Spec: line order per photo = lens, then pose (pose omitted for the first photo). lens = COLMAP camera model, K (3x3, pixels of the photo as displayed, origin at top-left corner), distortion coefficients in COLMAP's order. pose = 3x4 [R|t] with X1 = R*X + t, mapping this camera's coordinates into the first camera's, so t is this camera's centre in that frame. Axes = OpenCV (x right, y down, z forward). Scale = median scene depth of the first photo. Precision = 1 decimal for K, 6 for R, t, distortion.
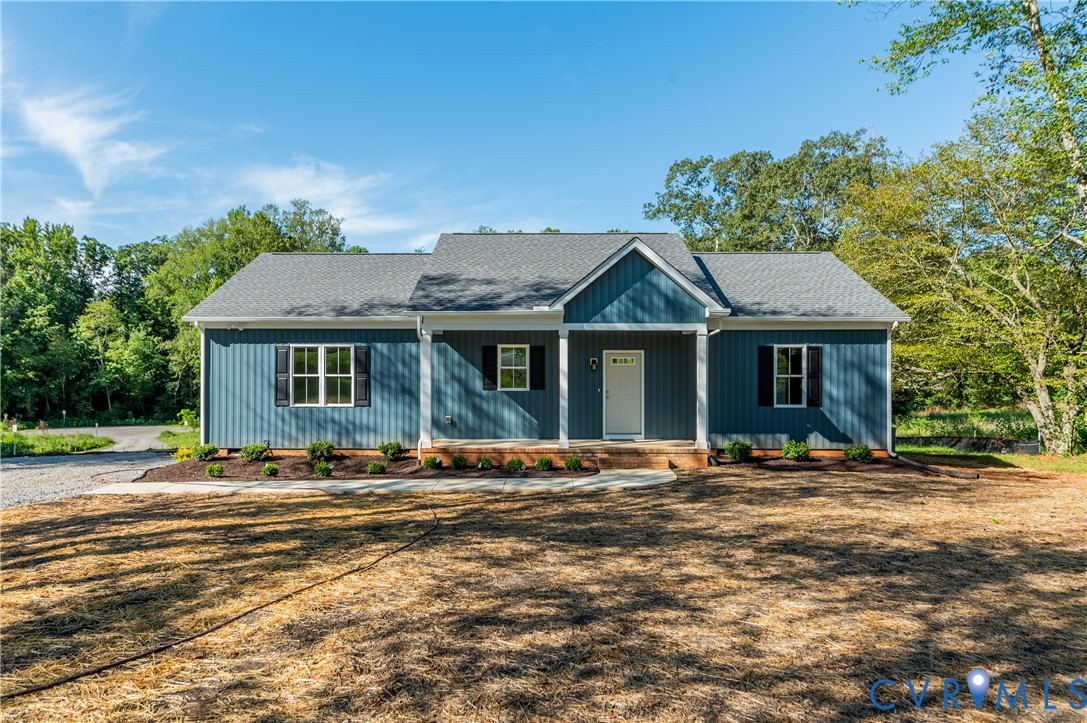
lens RADIAL K [[657.9, 0, 550.4], [0, 657.9, 354.8], [0, 0, 1]] dist [-0.001265, -0.000905]
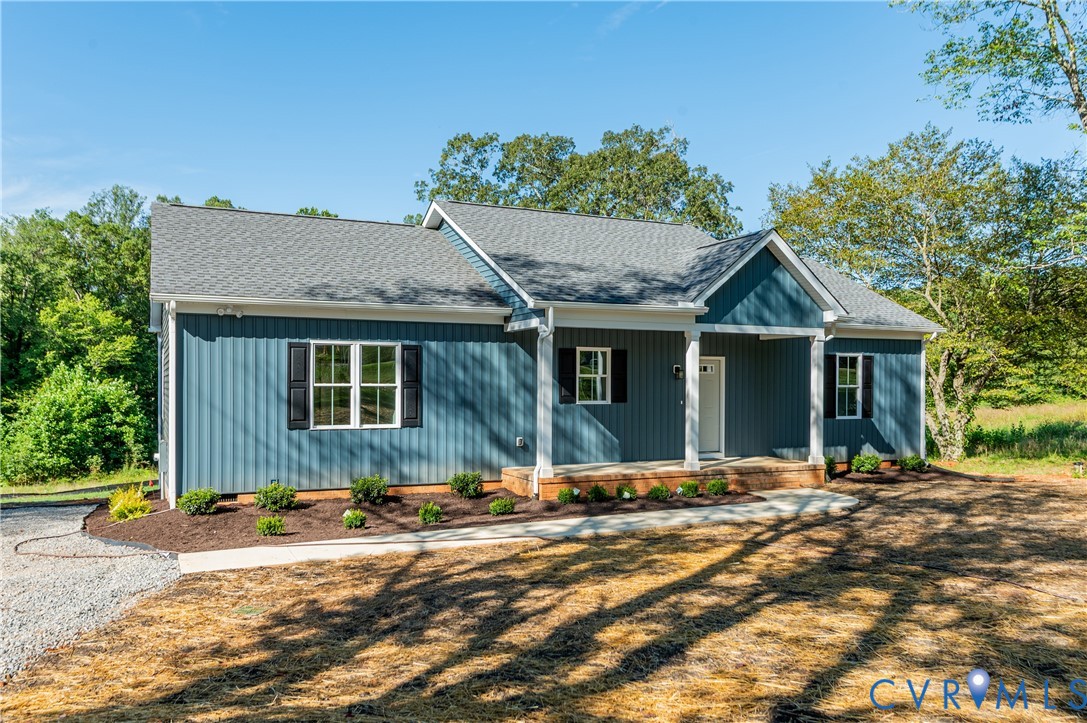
lens RADIAL K [[783.6, 0, 542.5], [0, 783.6, 380.4], [0, 0, 1]] dist [0.006786, -0.000543]
pose [[0.912142, 0.003574, 0.409860, -0.513065], [-0.011465, 0.999793, 0.016796, 0.010108], [-0.409715, -0.020019, 0.911994, 0.136712]]
